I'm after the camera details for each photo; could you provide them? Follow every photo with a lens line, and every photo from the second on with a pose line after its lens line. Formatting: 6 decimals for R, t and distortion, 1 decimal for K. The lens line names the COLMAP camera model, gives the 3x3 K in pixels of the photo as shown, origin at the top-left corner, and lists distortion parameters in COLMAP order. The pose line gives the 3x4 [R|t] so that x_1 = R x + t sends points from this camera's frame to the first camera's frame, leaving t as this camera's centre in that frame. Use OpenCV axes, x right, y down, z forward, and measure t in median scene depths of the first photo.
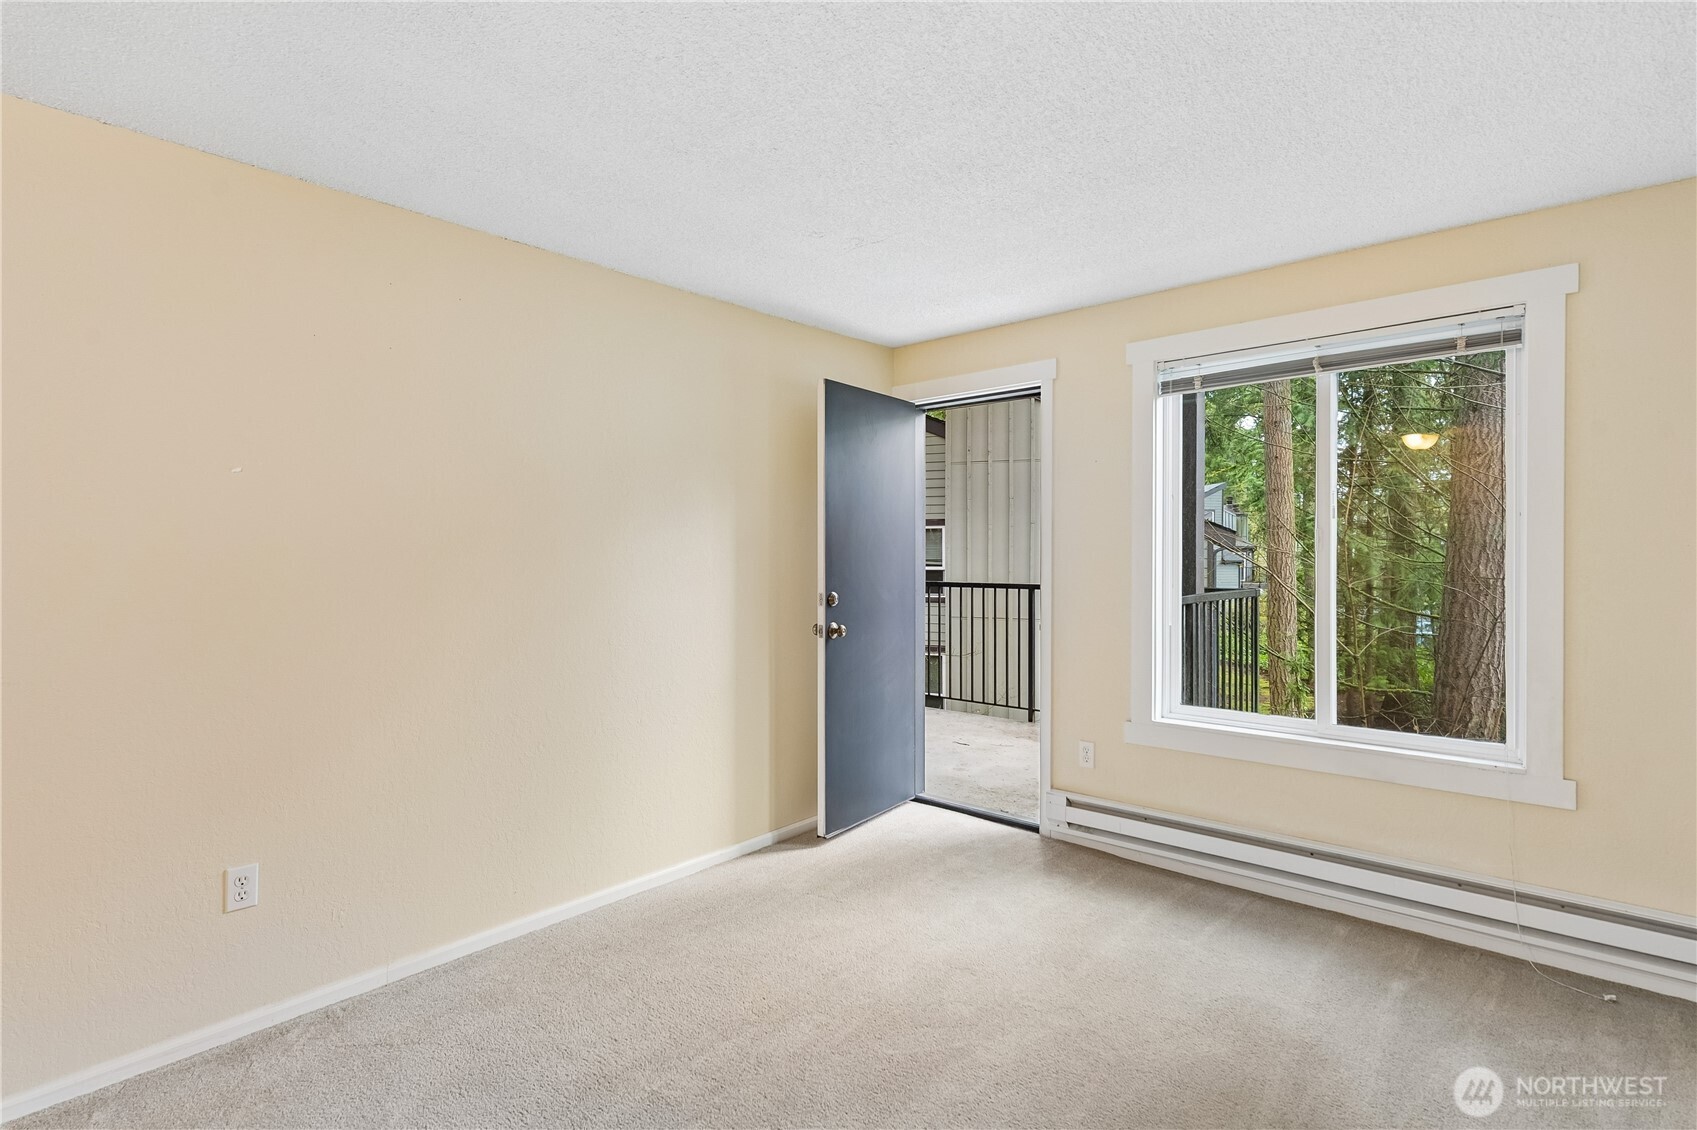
lens RADIAL K [[826.3, 0, 870.7], [0, 826.3, 560.5], [0, 0, 1]] dist [0.011706, -0.004891]
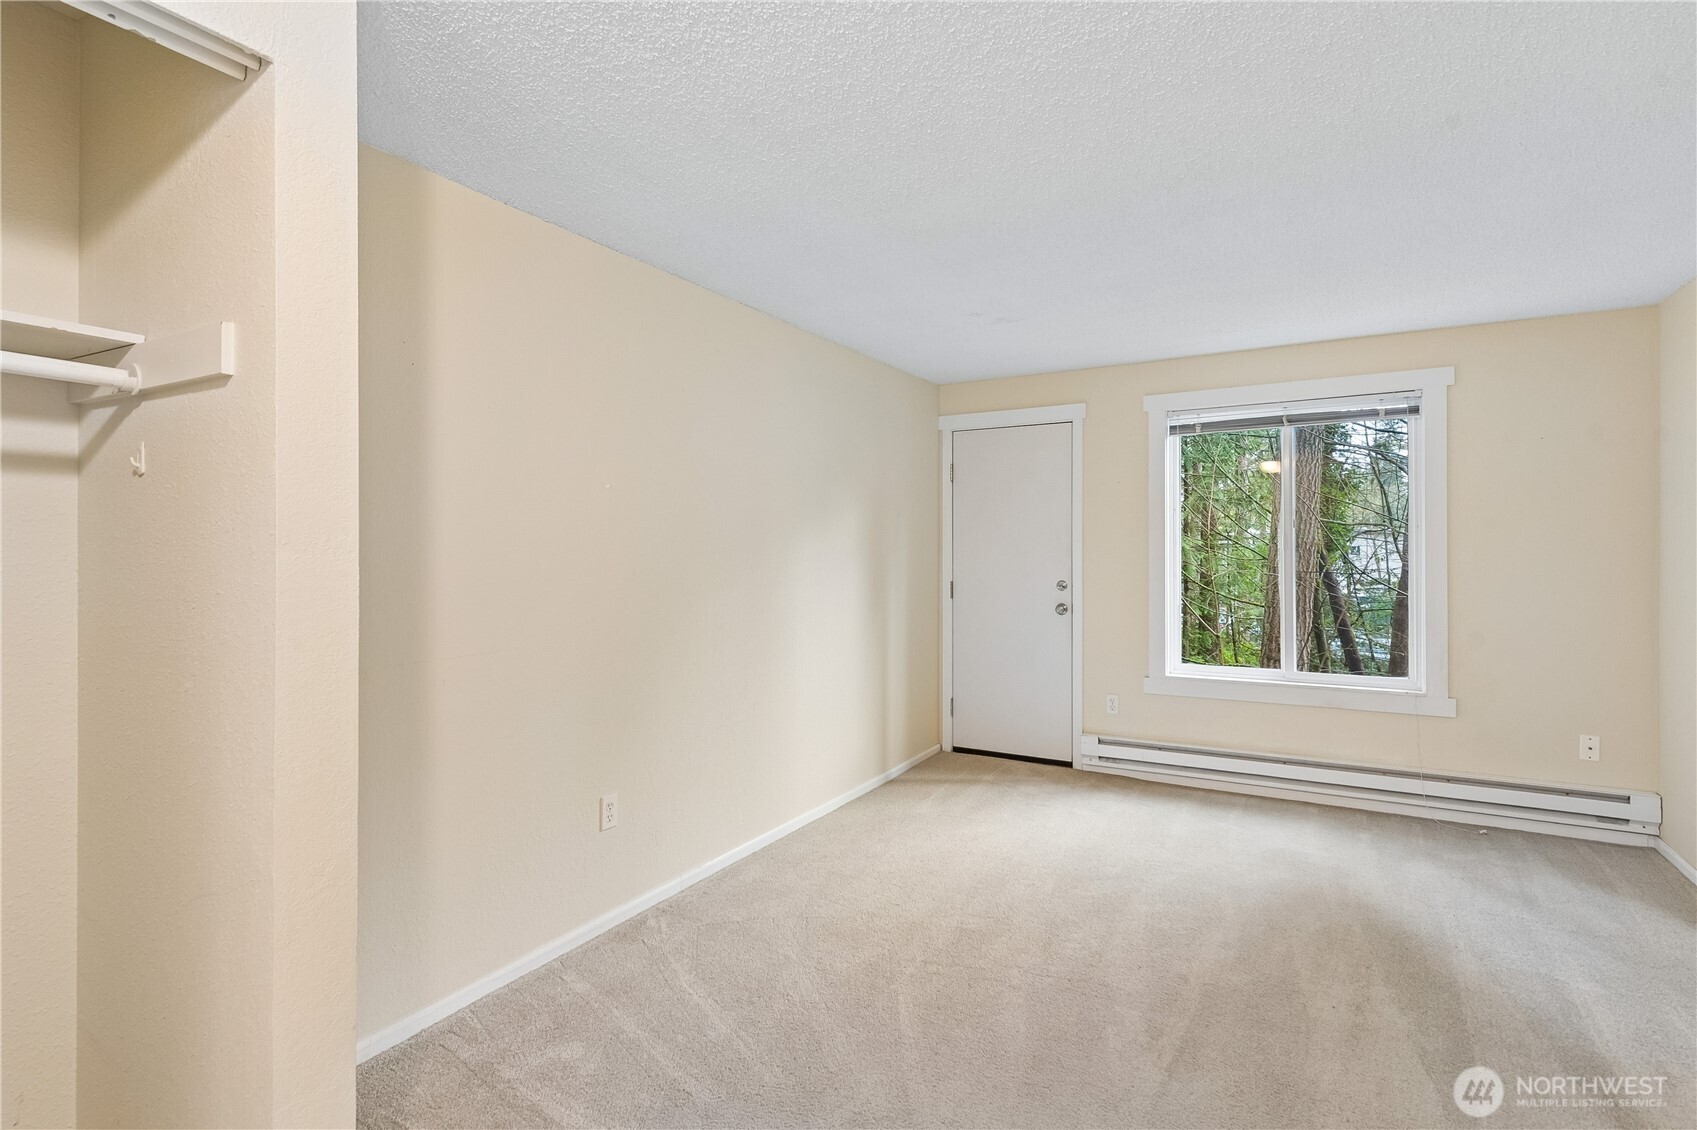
lens RADIAL K [[826.3, 0, 856.2], [0, 826.3, 549.0], [0, 0, 1]] dist [0.011706, -0.004891]
pose [[0.978533, 0.002174, 0.206078, -0.527642], [0.000346, 0.999926, -0.012190, 0.003684], [-0.206089, 0.012000, 0.978460, -0.269948]]
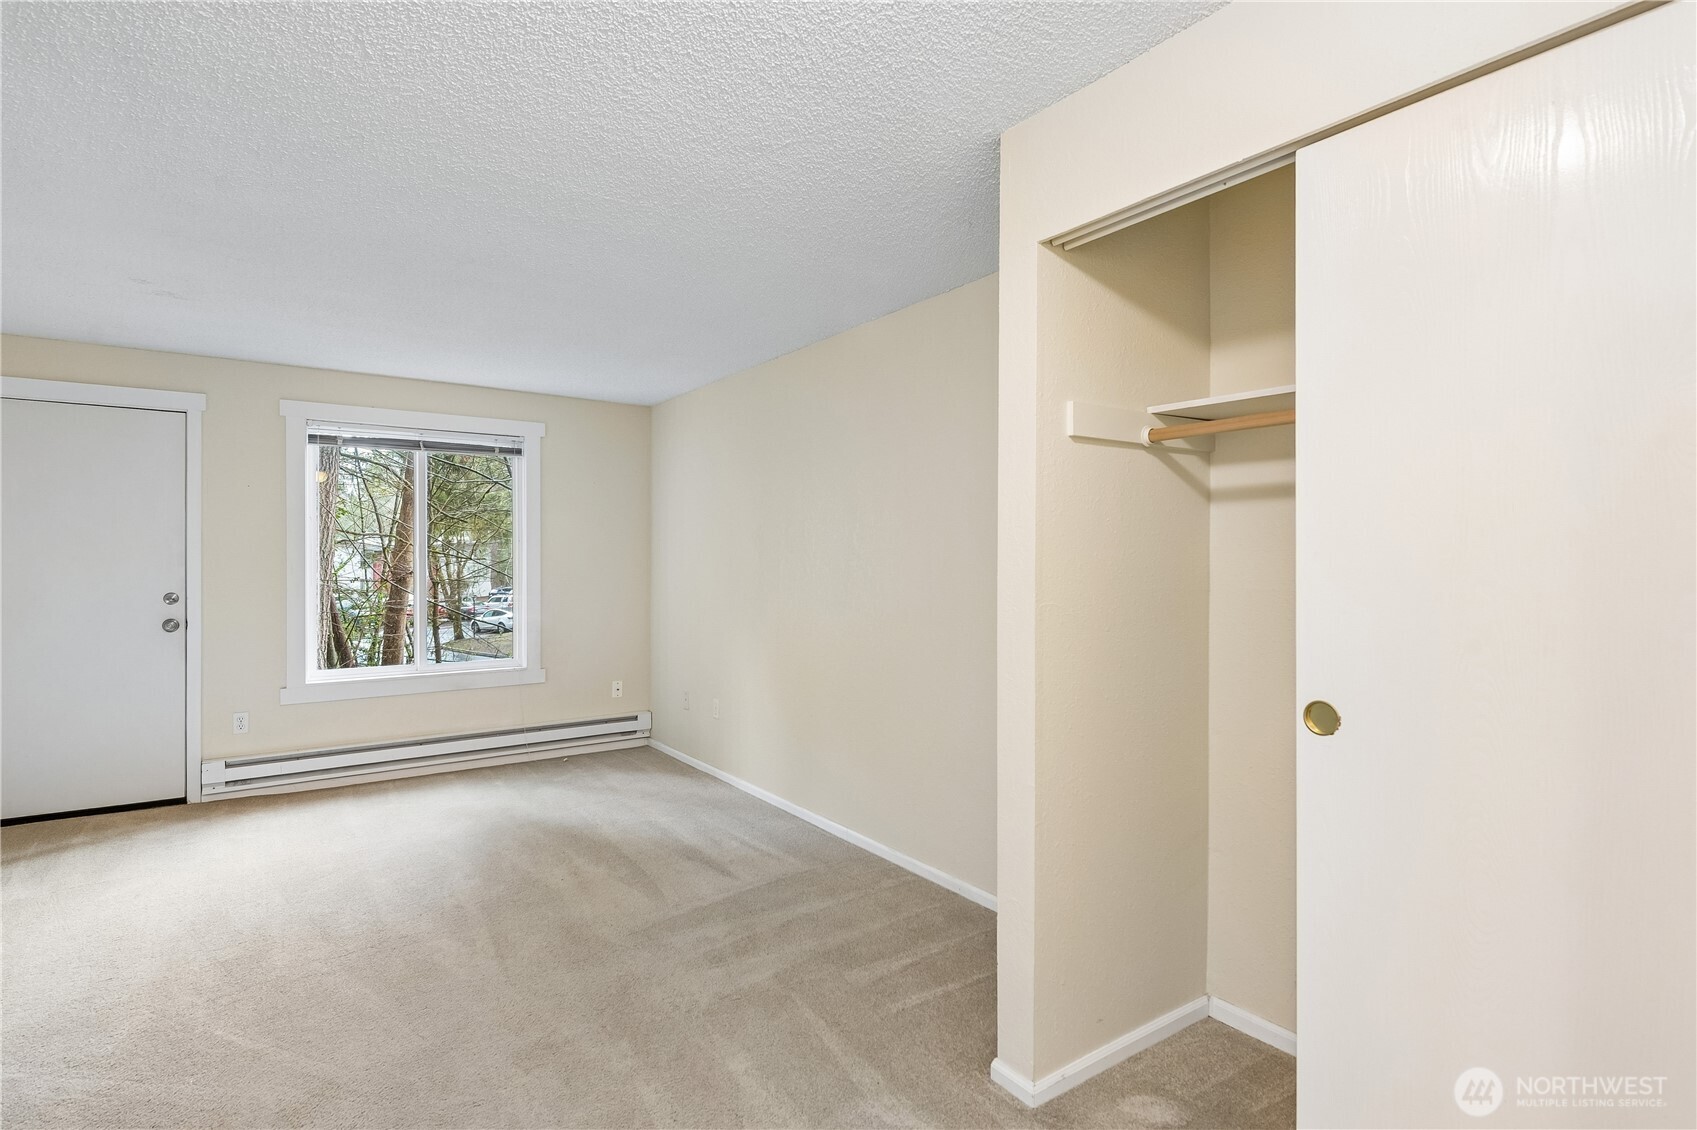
lens RADIAL K [[826.3, 0, 858.8], [0, 826.3, 566.3], [0, 0, 1]] dist [0.011706, -0.004891]
pose [[0.218556, -0.003621, 0.975818, -0.956682], [0.008354, 0.999963, 0.001840, 0.008266], [-0.975789, 0.007750, 0.218578, -0.220708]]
